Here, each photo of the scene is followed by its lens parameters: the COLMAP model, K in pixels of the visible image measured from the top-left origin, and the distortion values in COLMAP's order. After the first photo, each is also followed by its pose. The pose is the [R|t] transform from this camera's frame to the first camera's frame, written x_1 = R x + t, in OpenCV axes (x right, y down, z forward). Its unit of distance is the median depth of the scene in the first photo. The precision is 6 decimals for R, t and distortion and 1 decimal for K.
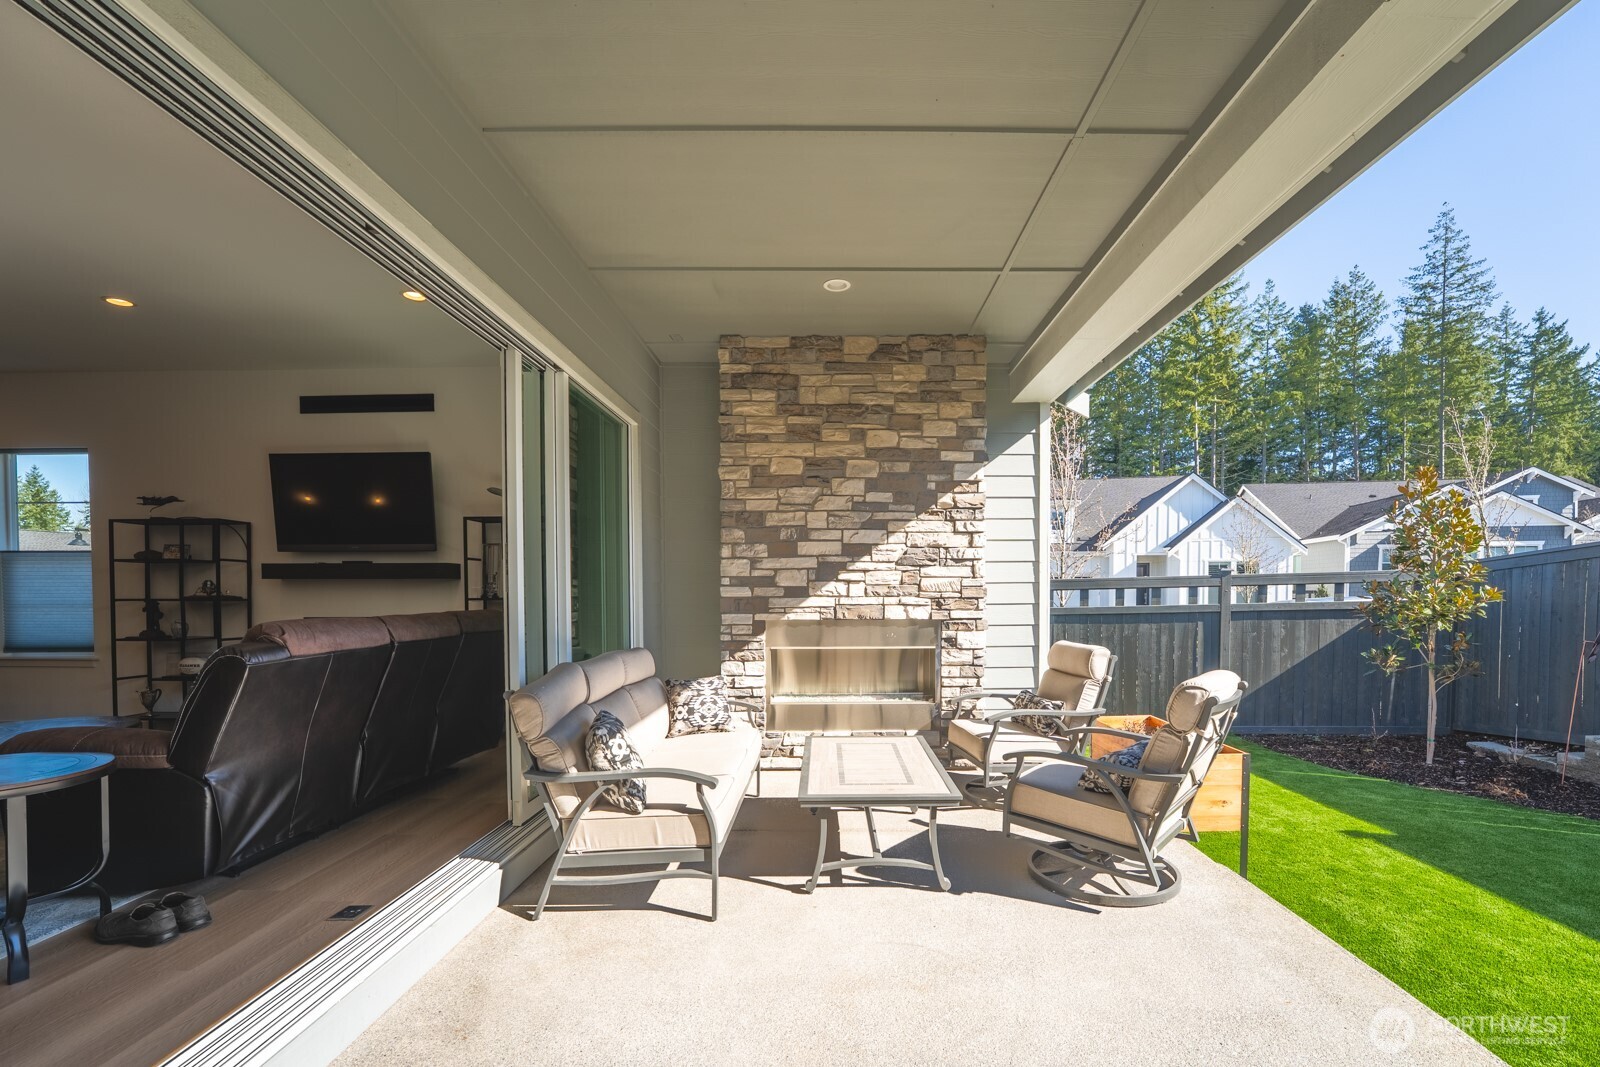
lens RADIAL K [[727.2, 0, 843.5], [0, 727.2, 609.0], [0, 0, 1]] dist [-0.009118, 0.000083]
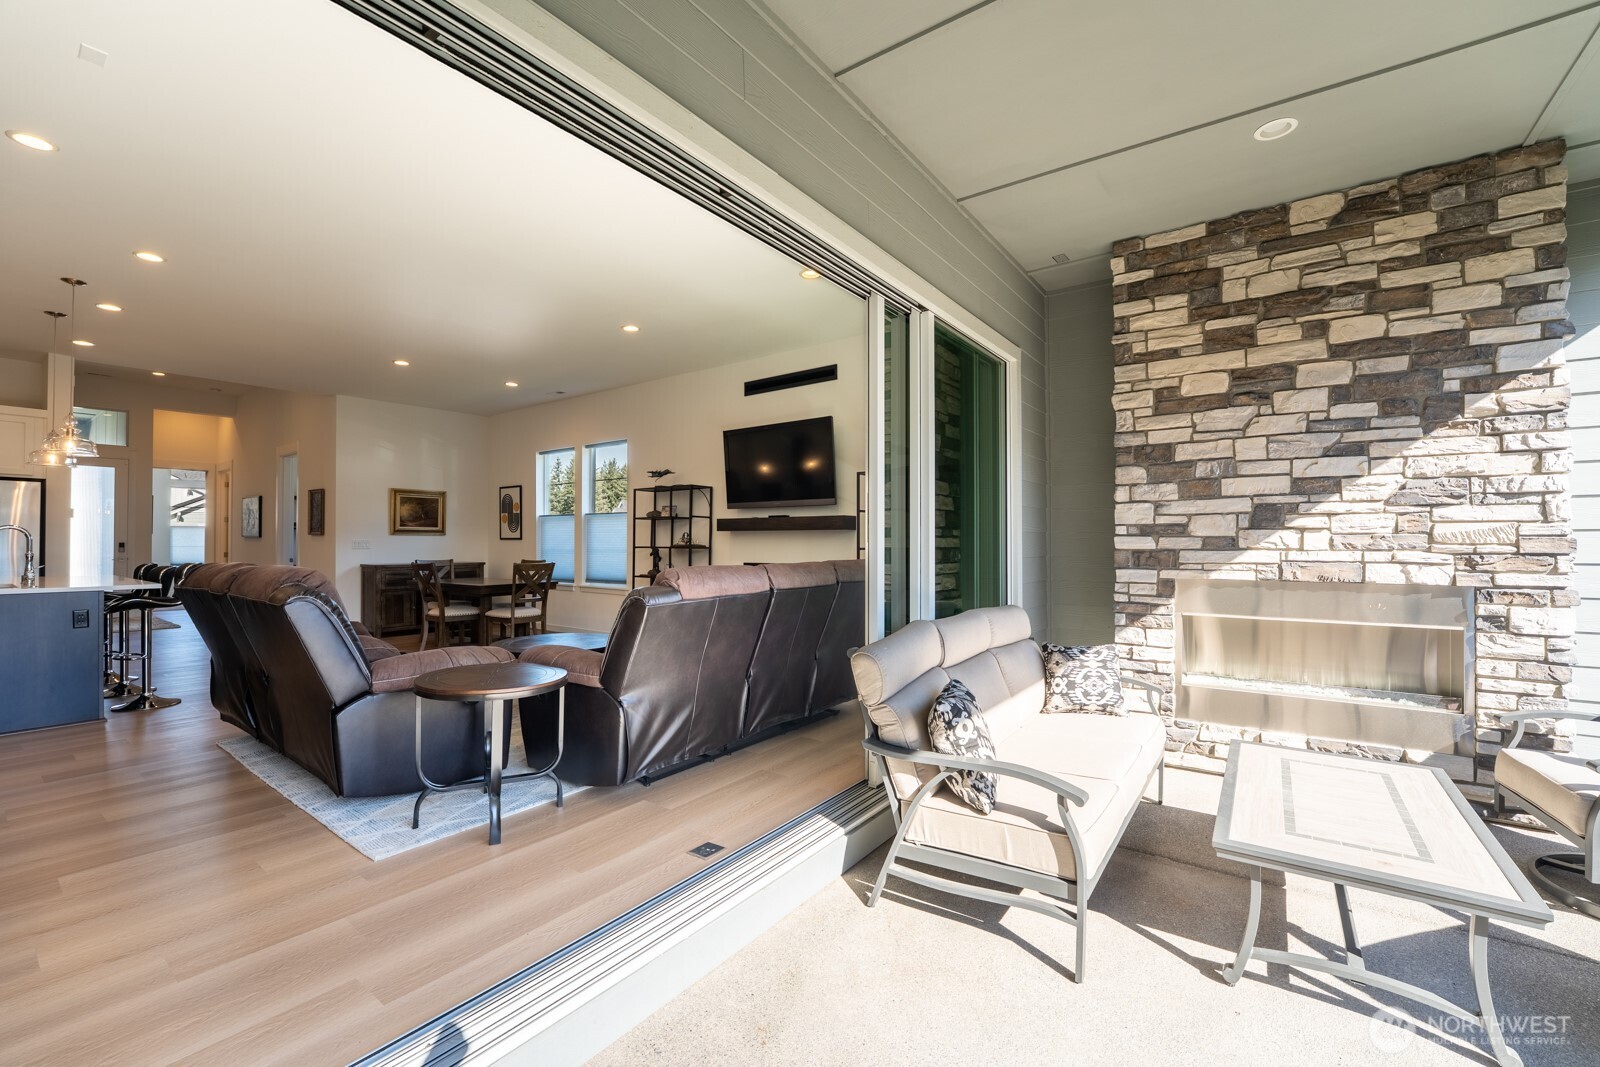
lens RADIAL K [[670.4, 0, 793.5], [0, 670.4, 533.3], [0, 0, 1]] dist [-0.033466, 0.005515]
pose [[0.796685, -0.004581, -0.604378, -0.000377], [-0.017515, 0.999376, -0.030663, -0.004756], [0.604141, 0.035015, 0.796107, 0.164616]]
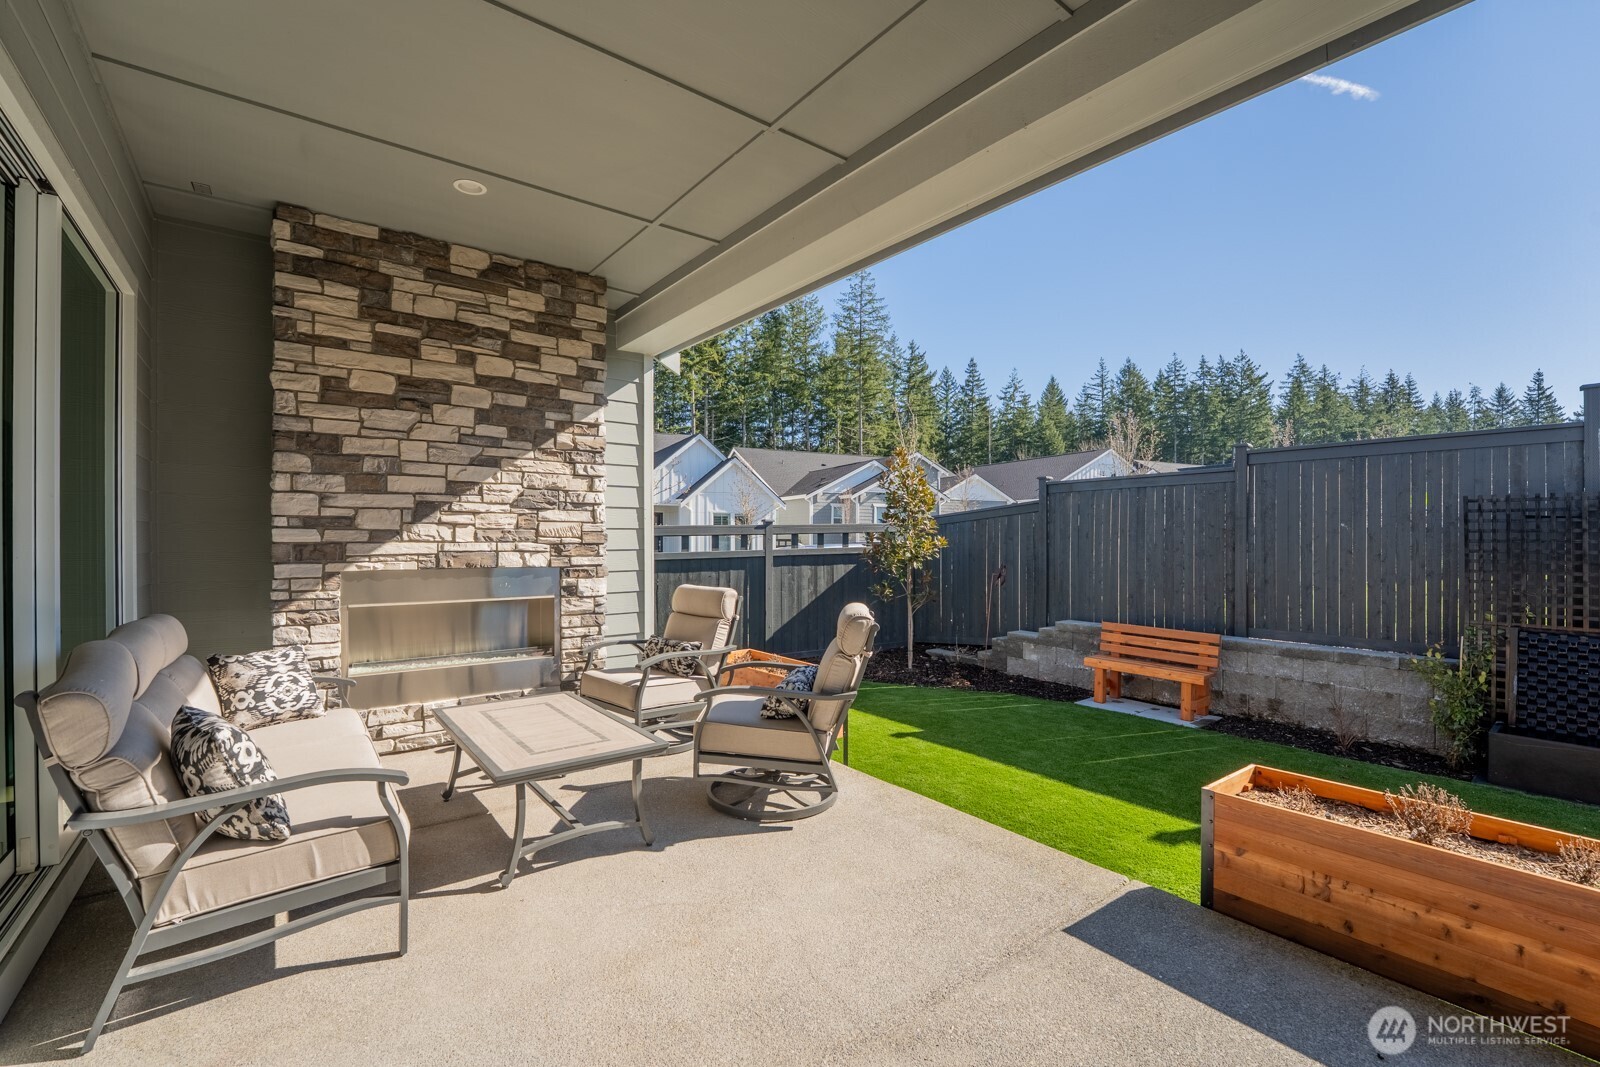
lens RADIAL K [[723.3, 0, 800.0], [0, 723.3, 533.5], [0, 0, 1]] dist [-0.012122, 0.000395]
pose [[0.786345, 0.009300, 0.617717, -0.200264], [0.010679, 0.999533, -0.028643, 0.001581], [-0.617695, 0.029120, 0.785878, 0.072134]]
